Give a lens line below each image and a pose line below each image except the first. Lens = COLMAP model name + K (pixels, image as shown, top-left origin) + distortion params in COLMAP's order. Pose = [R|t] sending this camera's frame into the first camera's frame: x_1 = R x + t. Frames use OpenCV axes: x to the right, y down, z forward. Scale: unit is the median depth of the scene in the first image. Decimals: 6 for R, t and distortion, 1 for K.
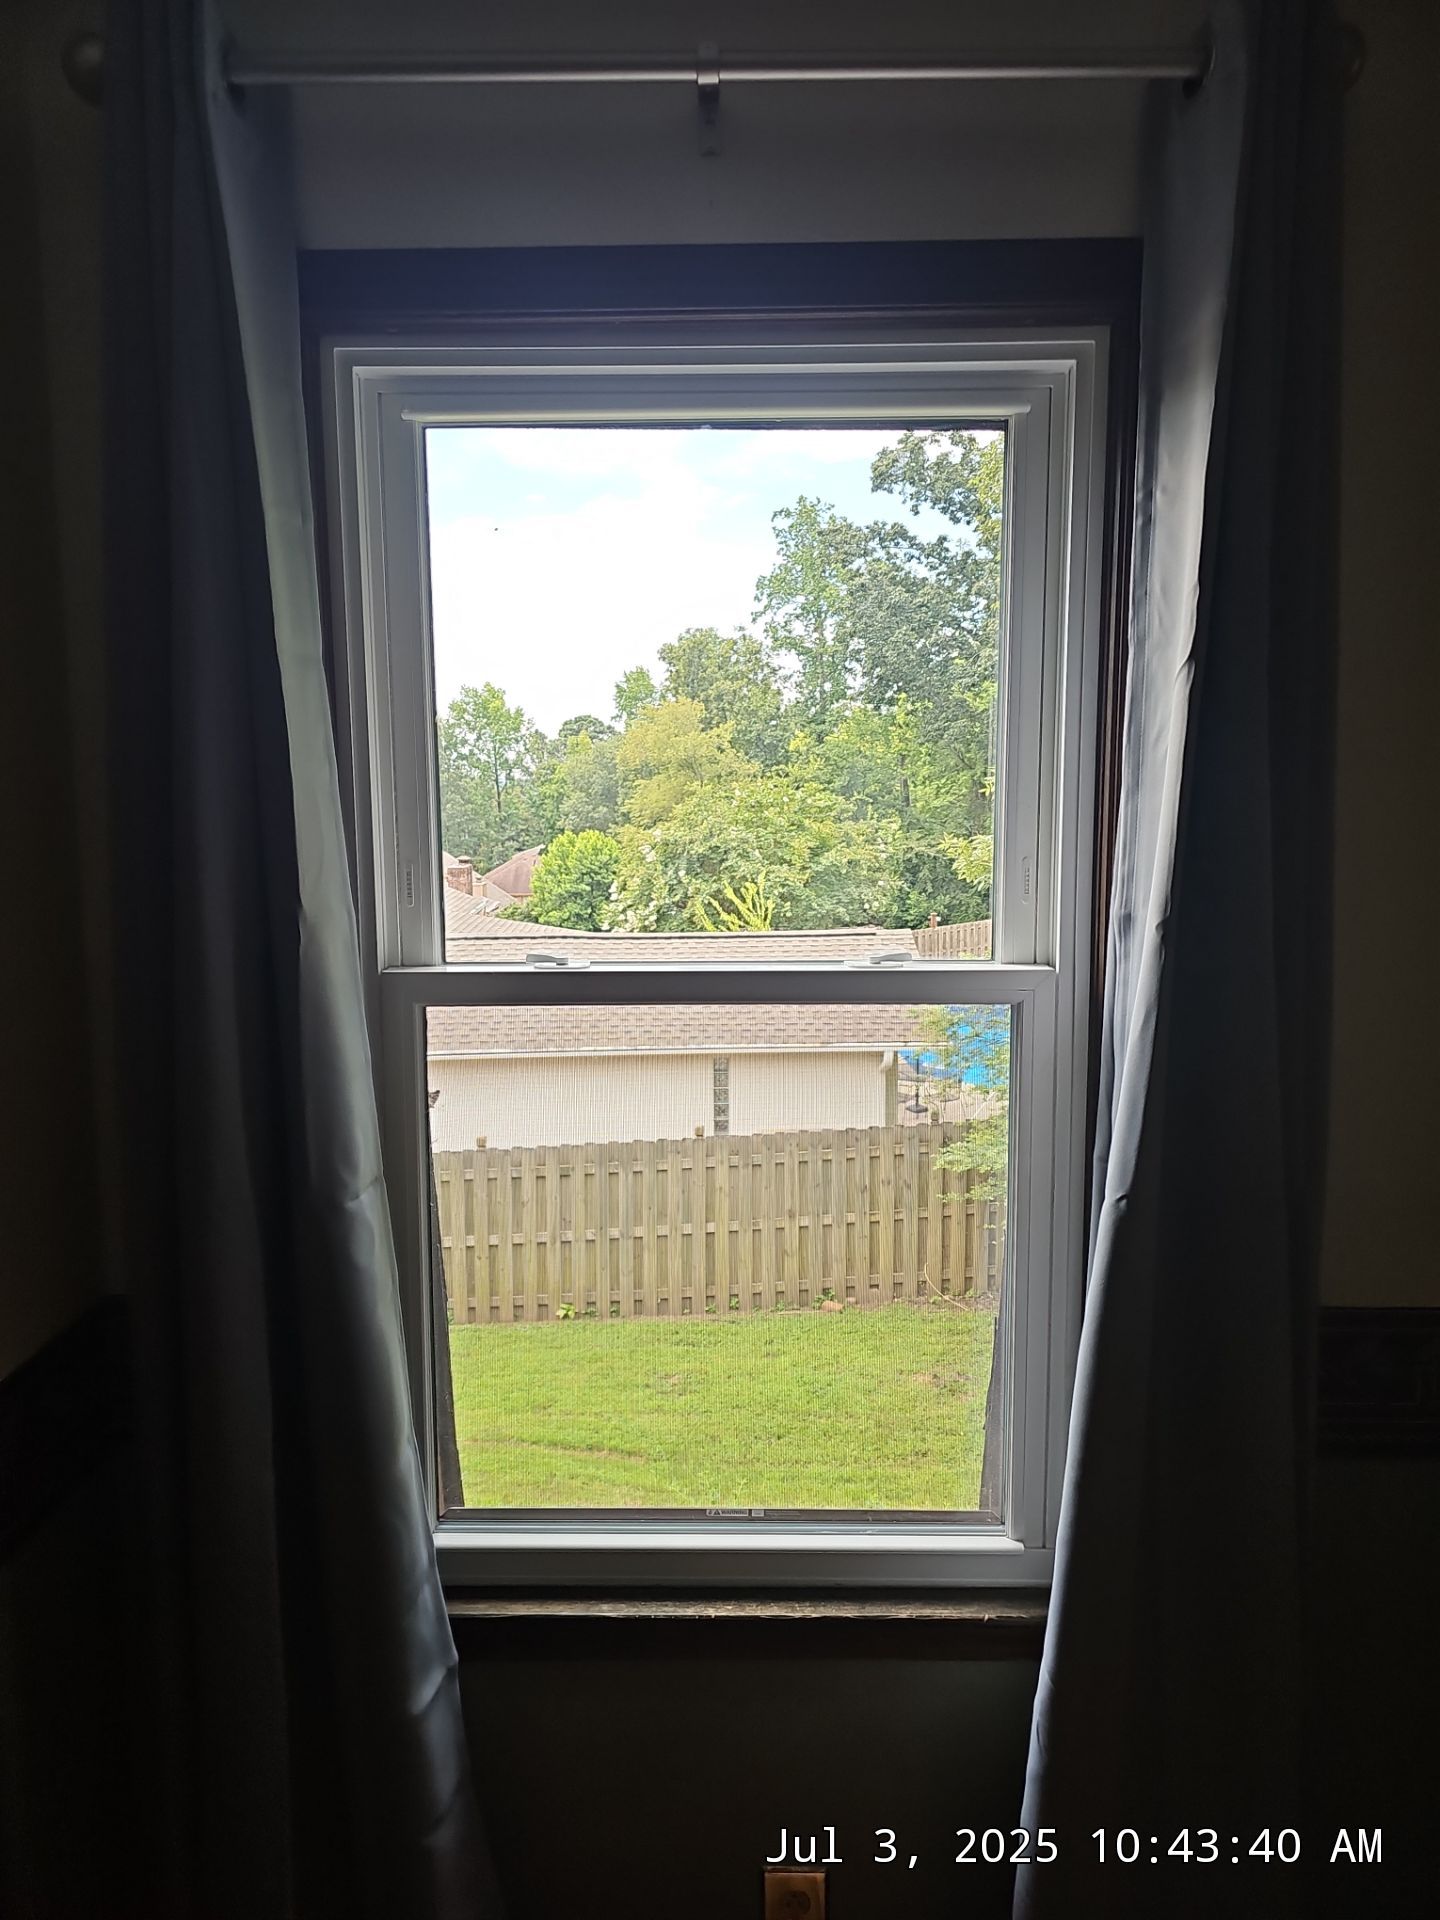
lens RADIAL K [[1294.2, 0, 714.9], [0, 1294.2, 954.2], [0, 0, 1]] dist [0.004963, -0.000046]
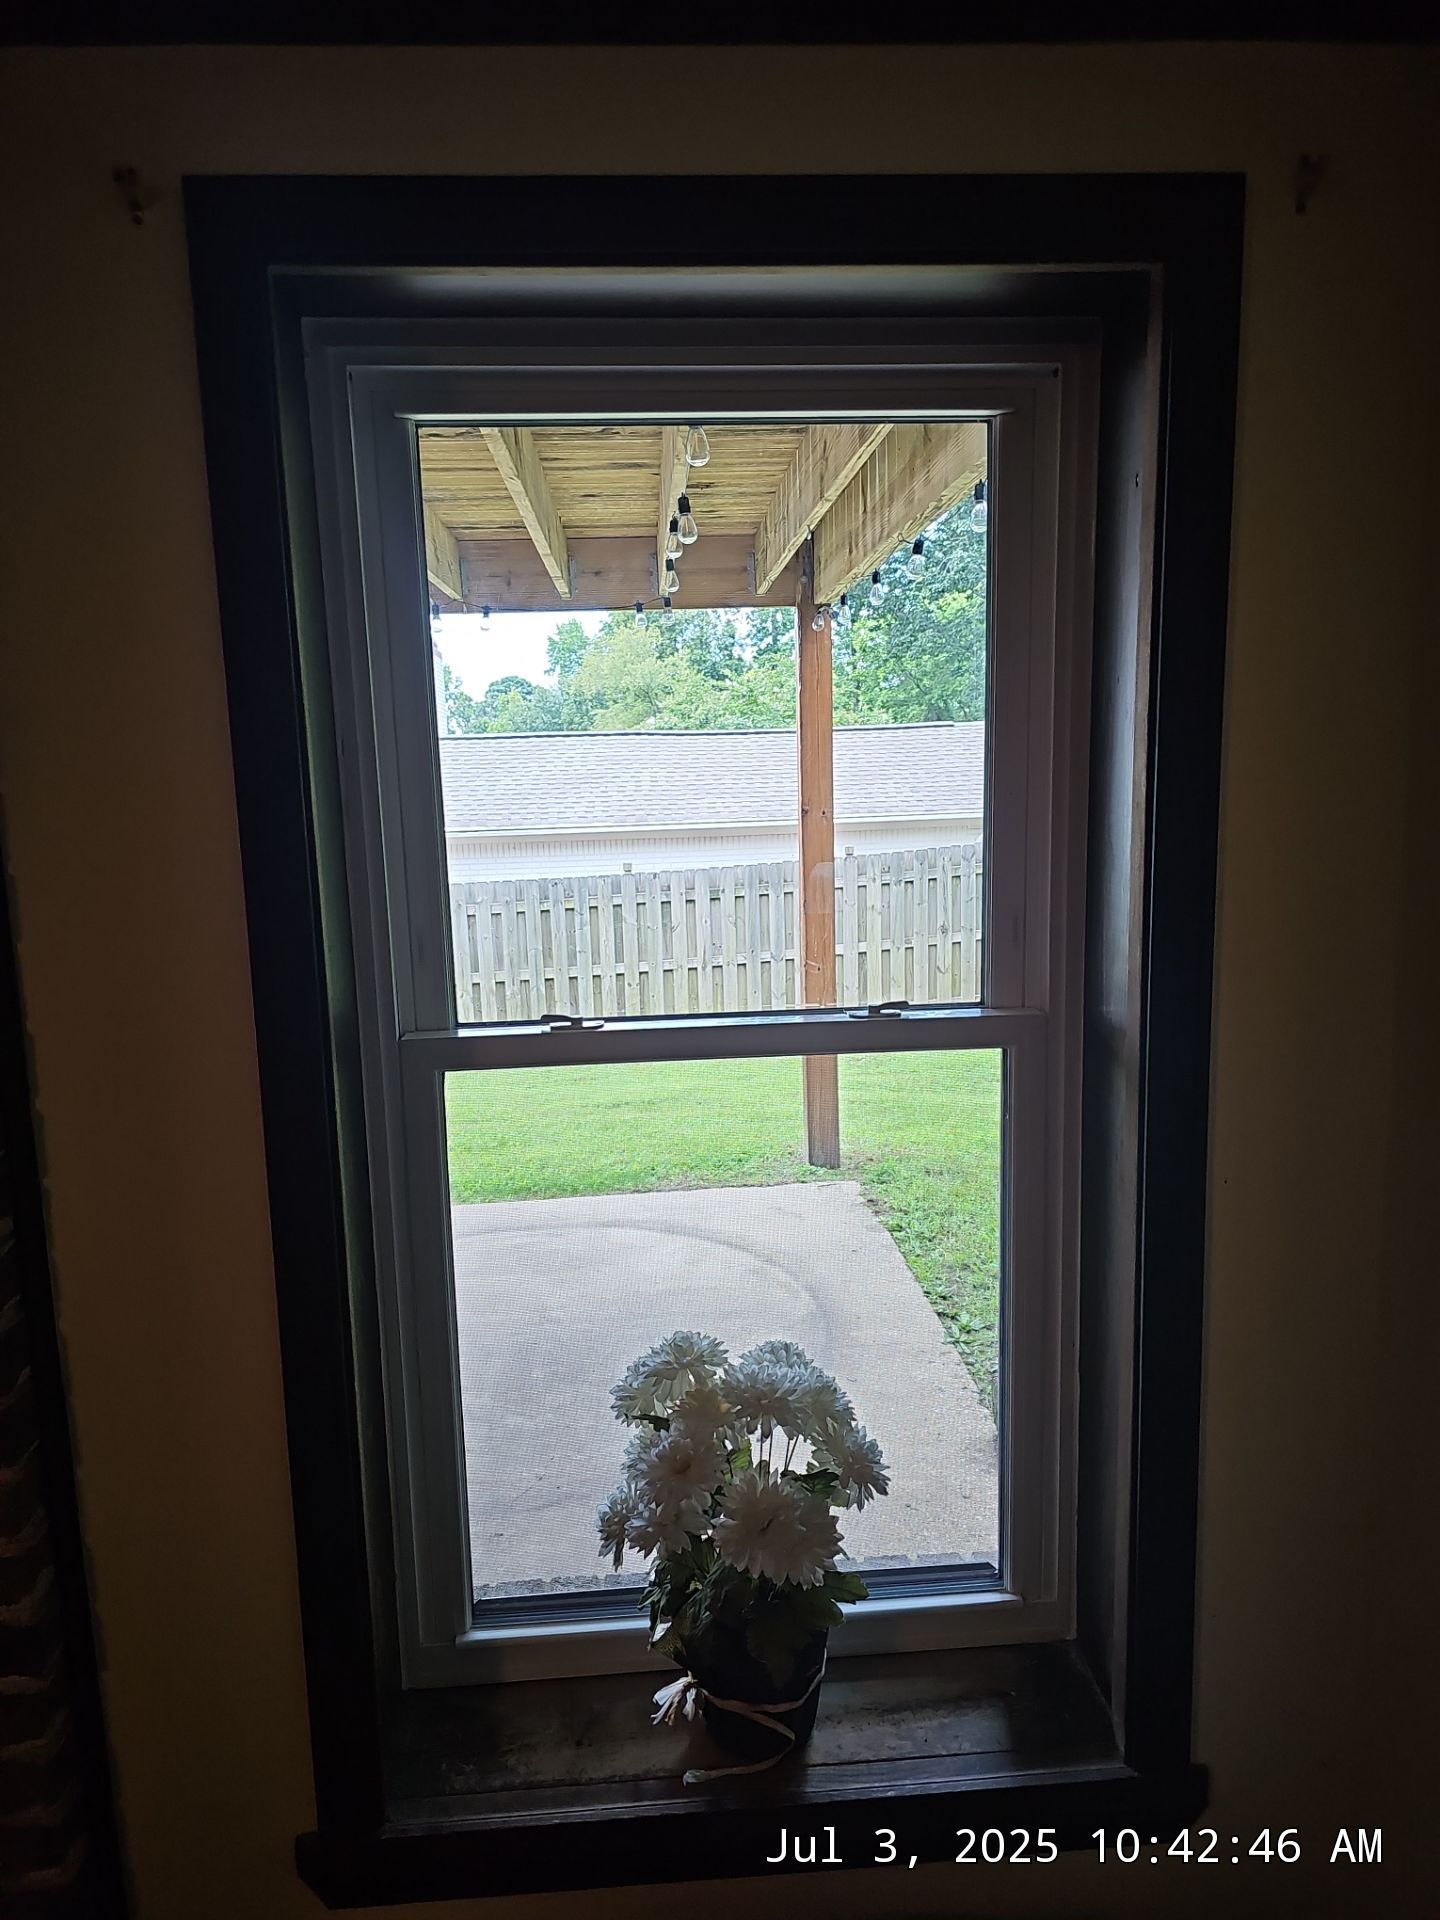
lens RADIAL K [[1294.2, 0, 724.6], [0, 1294.2, 964.8], [0, 0, 1]] dist [0.004963, -0.000046]
pose [[0.997215, -0.028008, 0.069115, -0.177439], [0.026327, 0.999338, 0.025112, 0.196126], [-0.069773, -0.023222, 0.997293, 0.018243]]
